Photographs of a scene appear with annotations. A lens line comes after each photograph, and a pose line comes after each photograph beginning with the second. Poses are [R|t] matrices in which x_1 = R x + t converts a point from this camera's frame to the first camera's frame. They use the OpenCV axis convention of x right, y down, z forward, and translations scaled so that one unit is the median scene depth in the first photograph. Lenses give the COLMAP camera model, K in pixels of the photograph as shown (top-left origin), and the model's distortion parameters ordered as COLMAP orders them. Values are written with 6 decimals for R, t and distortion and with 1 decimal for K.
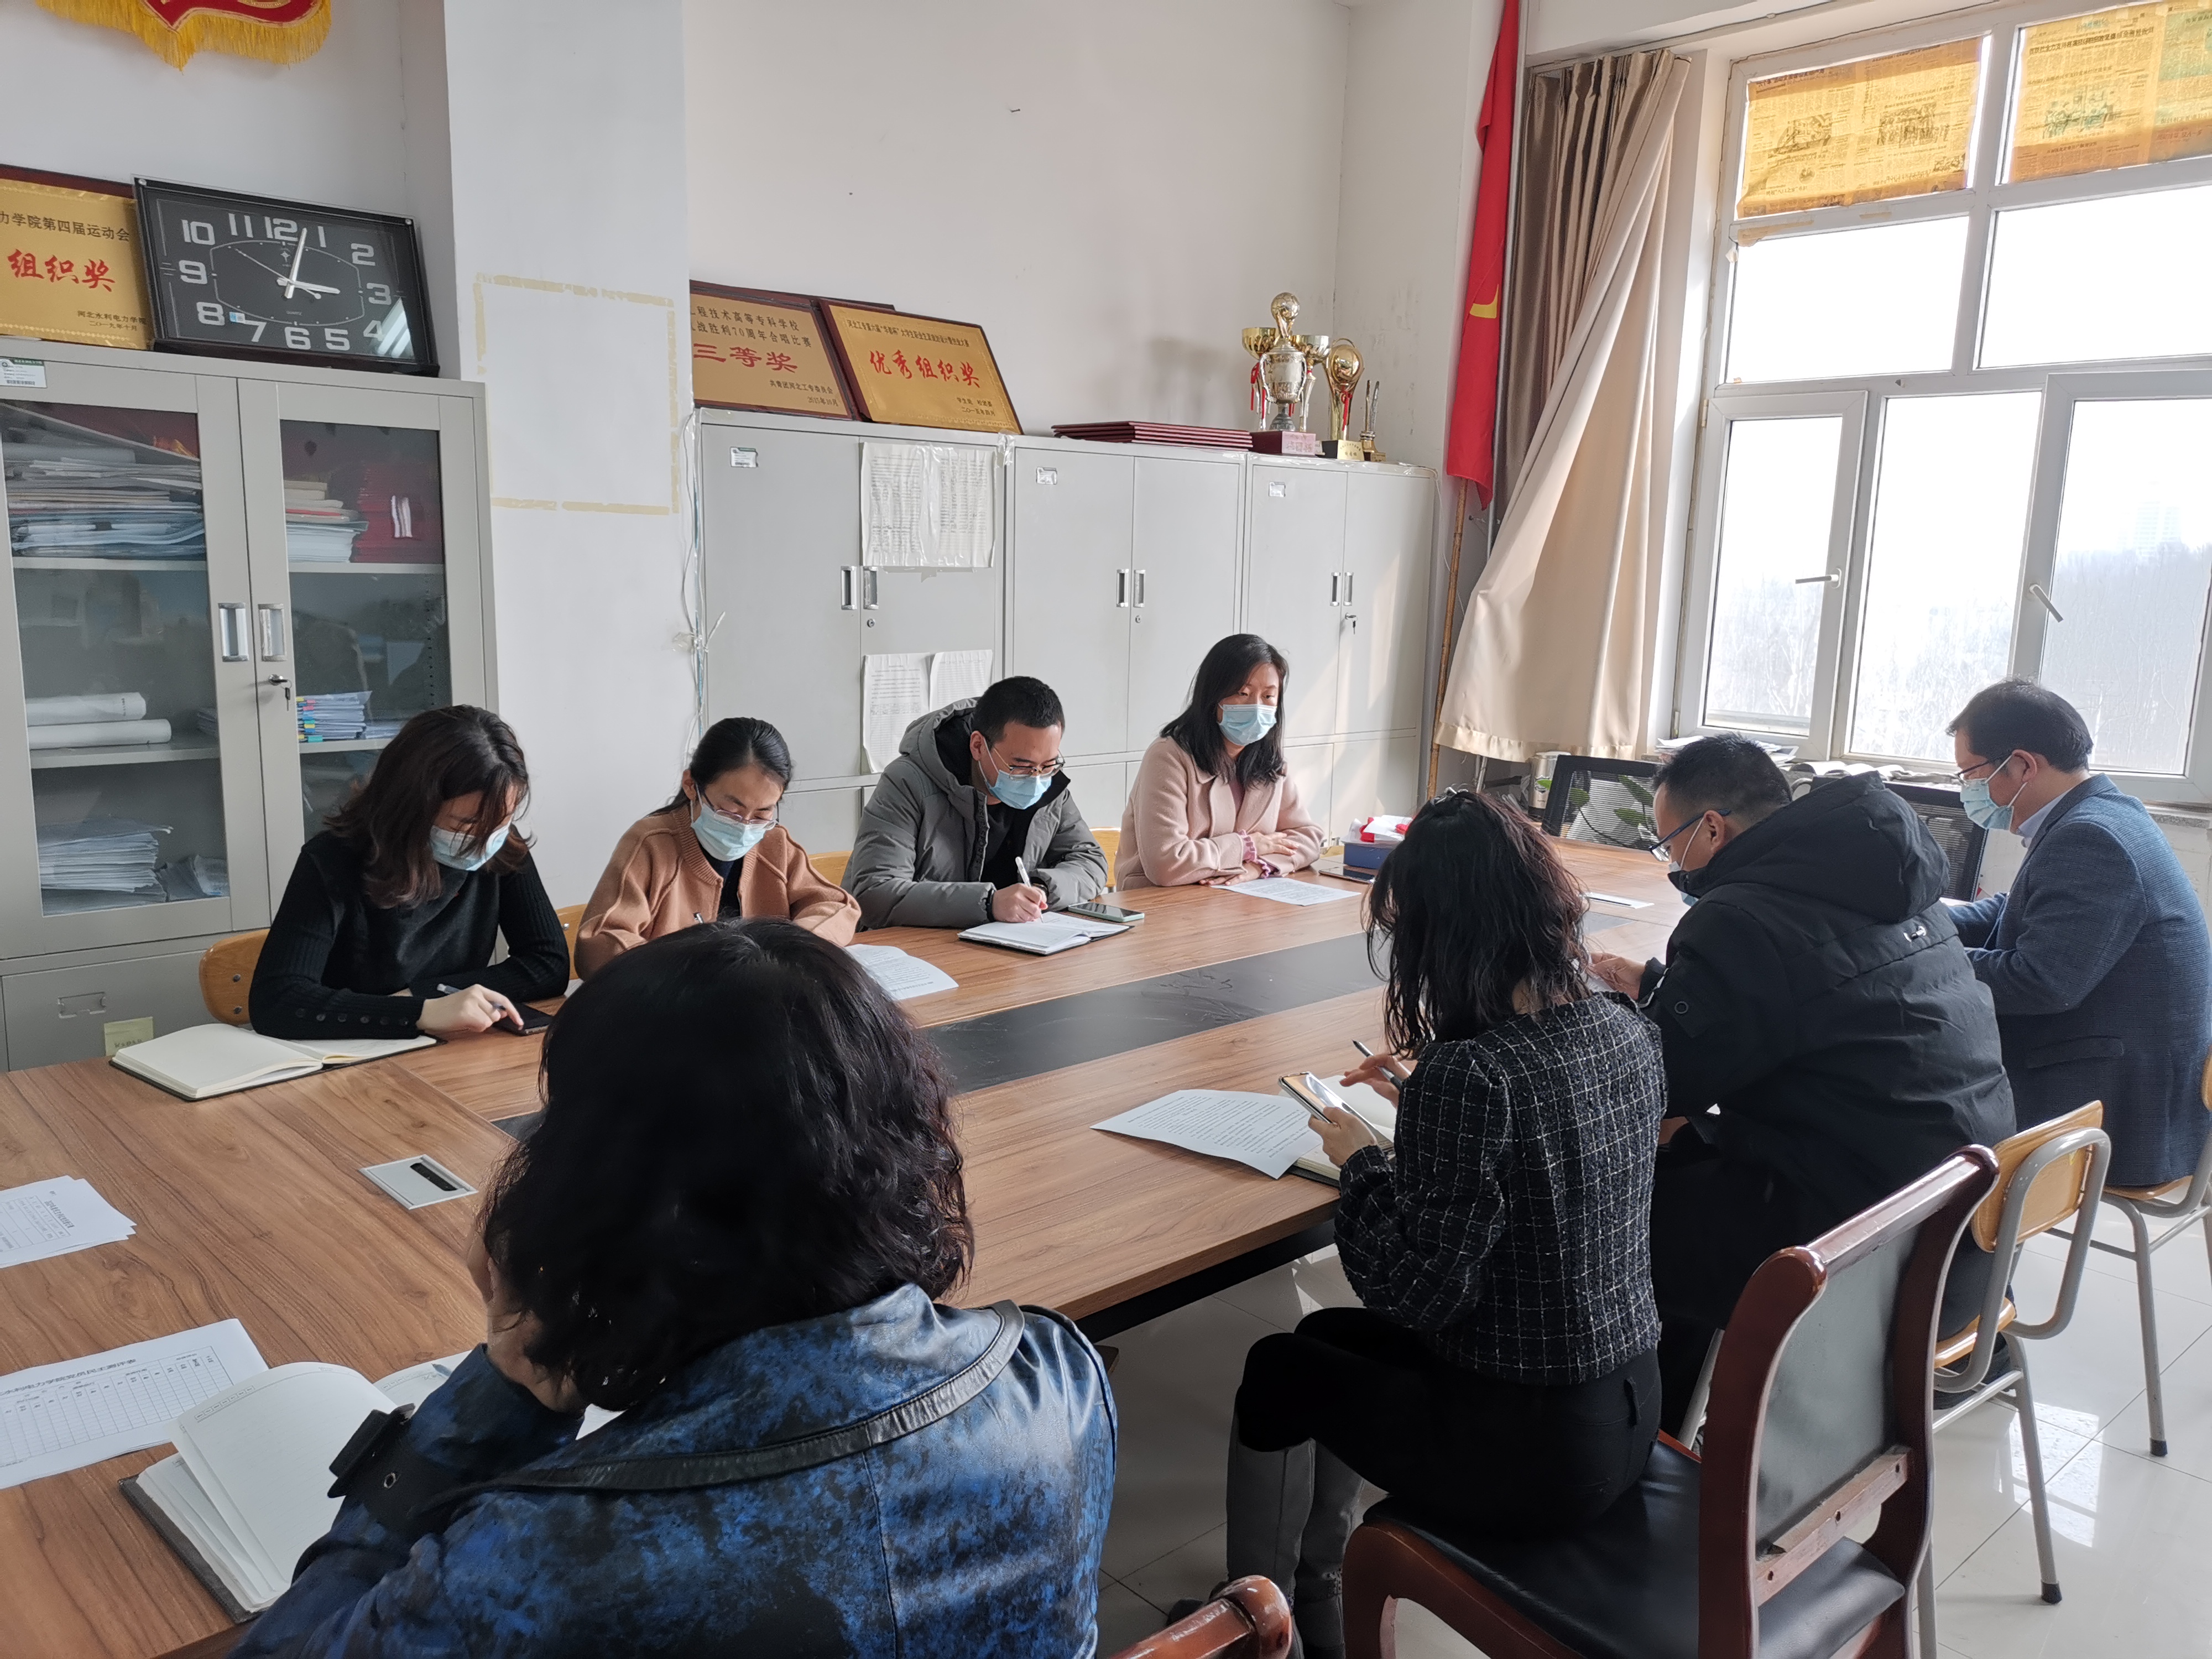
lens RADIAL K [[1691.7, 0, 1106.0], [0, 1691.7, 829.5], [0, 0, 1]] dist [-0.002403, 0.041676]
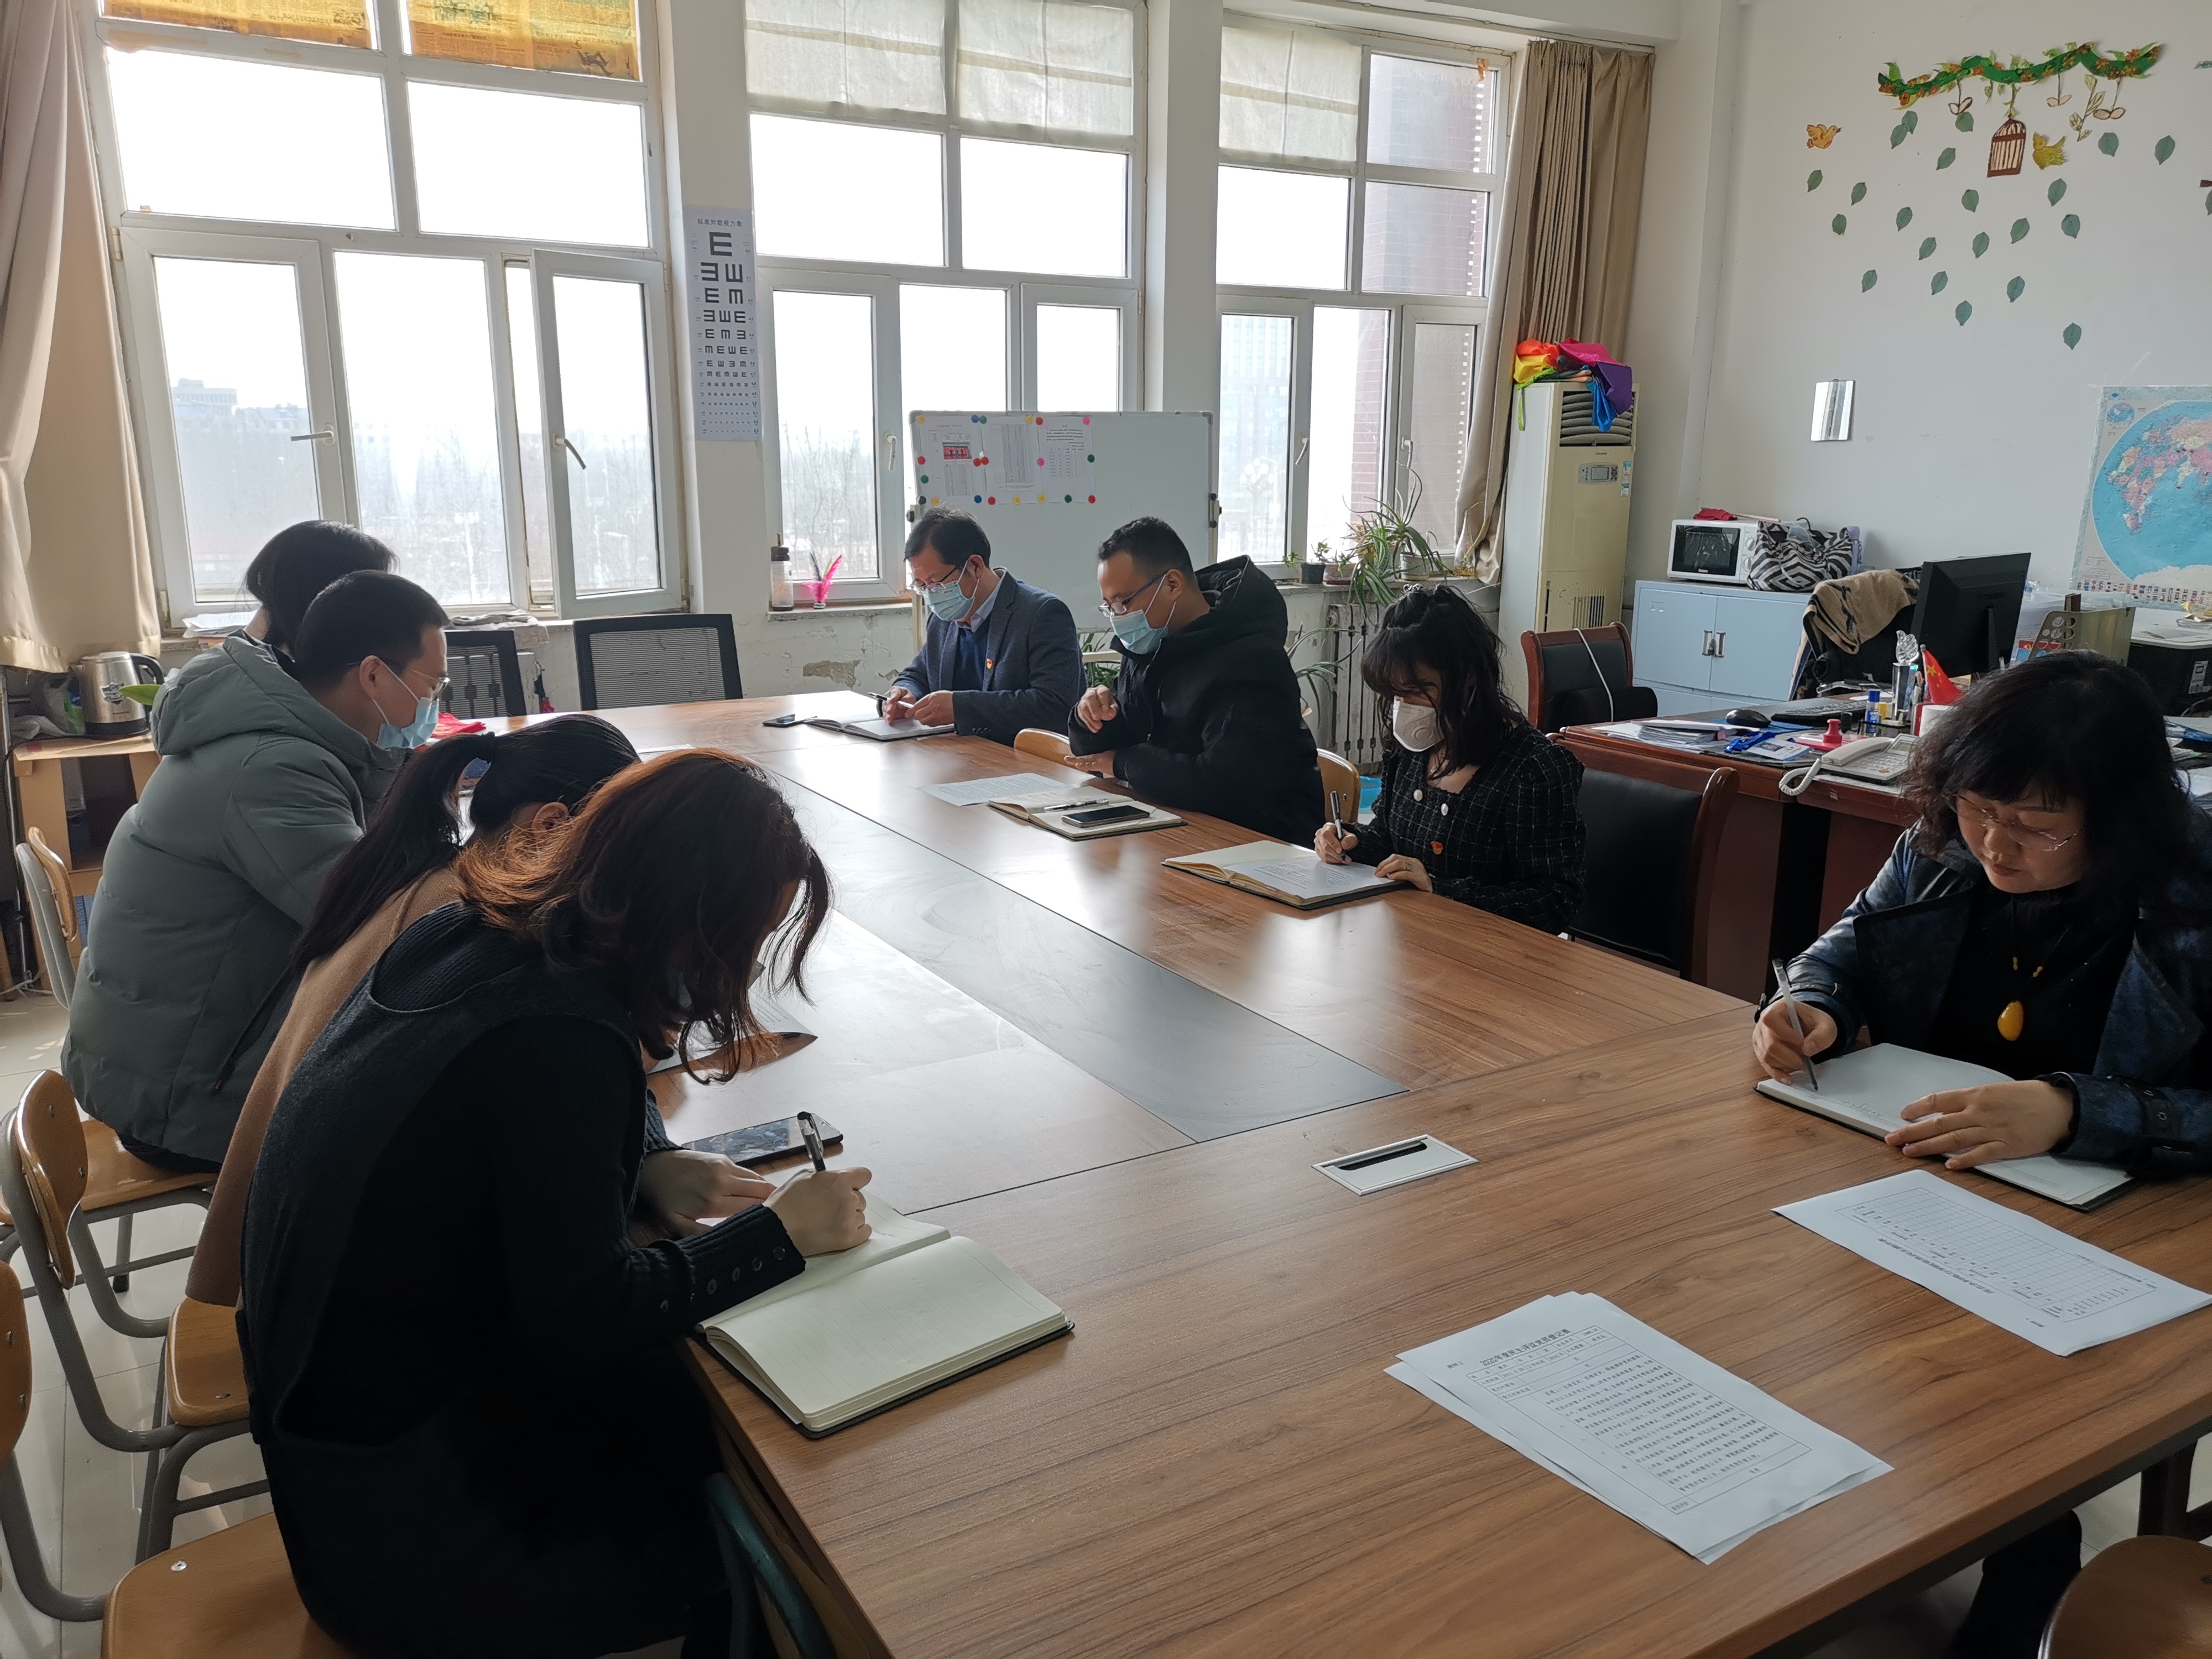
lens RADIAL K [[1691.7, 0, 1106.0], [0, 1691.7, 829.5], [0, 0, 1]] dist [-0.002403, 0.041676]
pose [[0.210234, -0.241422, 0.947374, -0.502837], [0.161711, 0.964270, 0.209842, -0.066043], [-0.964184, 0.109084, 0.241763, 0.380274]]
